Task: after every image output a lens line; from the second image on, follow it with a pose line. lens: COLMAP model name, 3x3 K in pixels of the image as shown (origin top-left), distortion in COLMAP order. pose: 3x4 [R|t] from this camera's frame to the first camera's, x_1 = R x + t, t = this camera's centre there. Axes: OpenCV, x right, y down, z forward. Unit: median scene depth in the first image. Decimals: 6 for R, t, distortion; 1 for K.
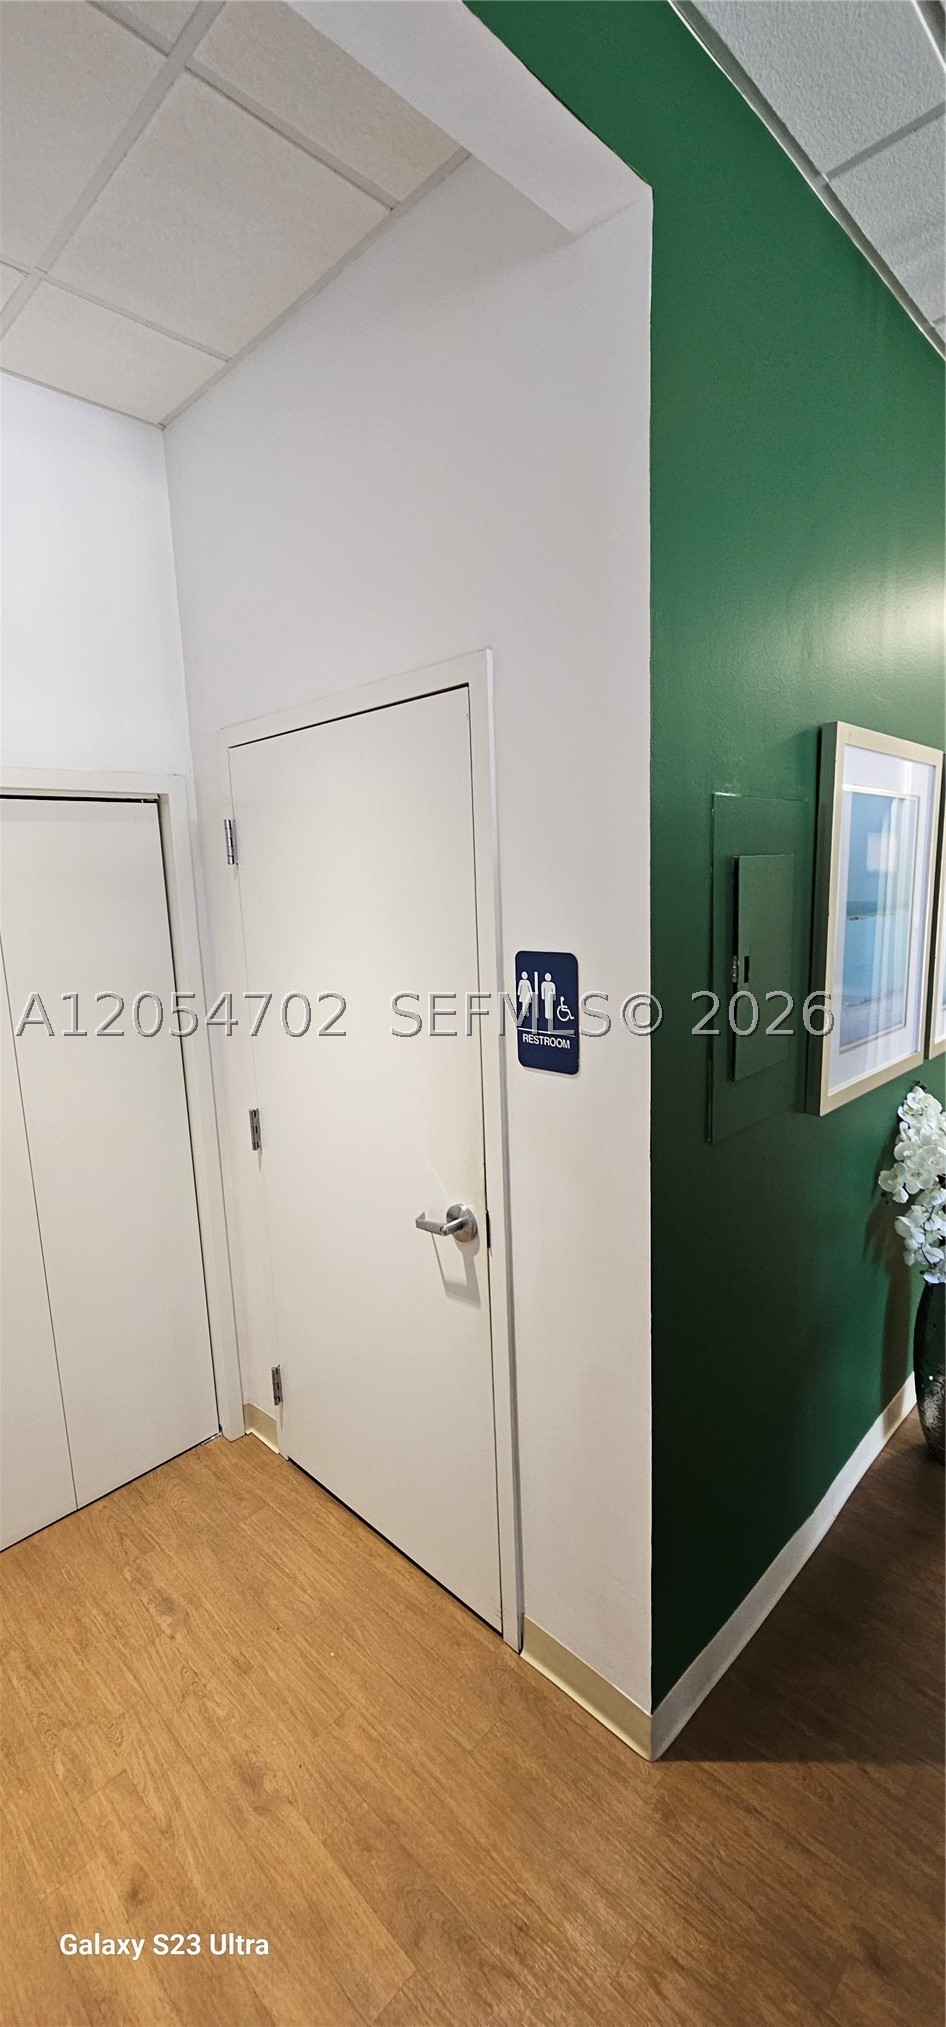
lens RADIAL K [[833.1, 0, 469.2], [0, 833.1, 1007.0], [0, 0, 1]] dist [-0.003719, 0.000280]
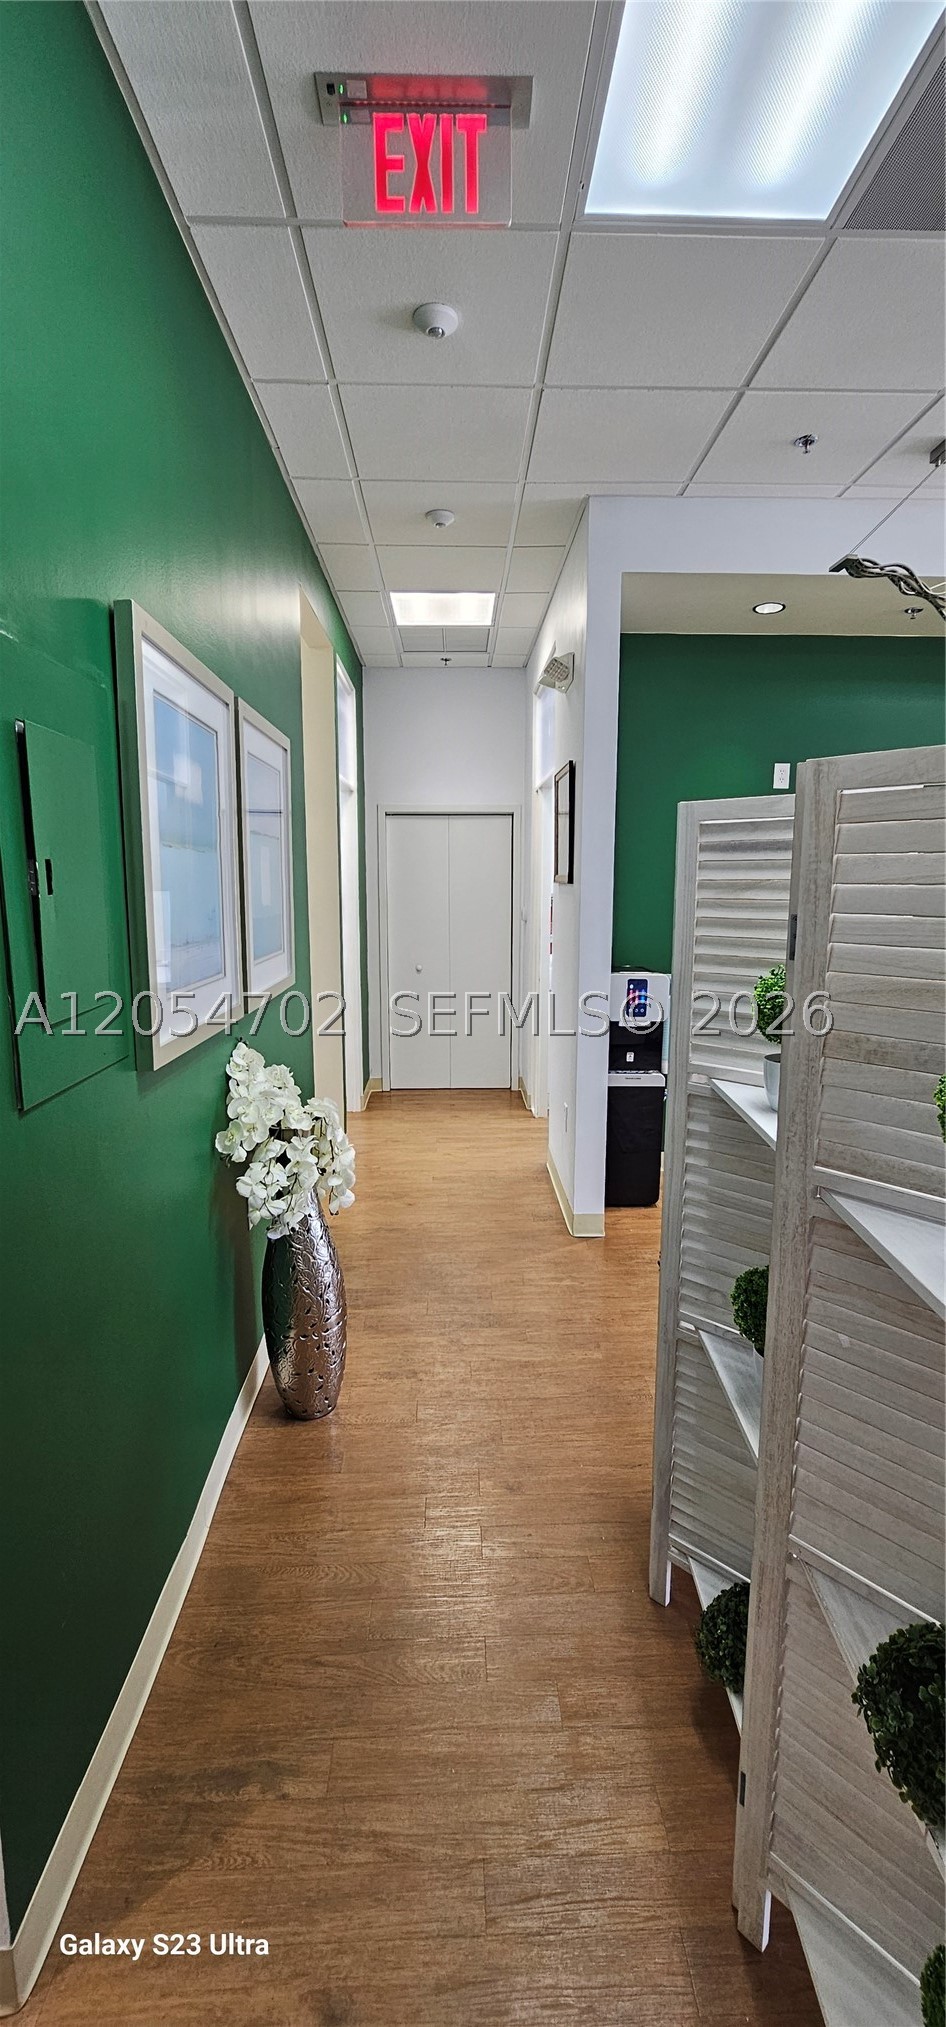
lens RADIAL K [[833.1, 0, 470.5], [0, 833.1, 1003.2], [0, 0, 1]] dist [-0.003719, 0.000280]
pose [[0.688116, -0.073228, 0.721896, 0.029147], [0.092834, 0.995603, 0.012502, 0.067260], [-0.719638, 0.058413, 0.691888, 0.145345]]
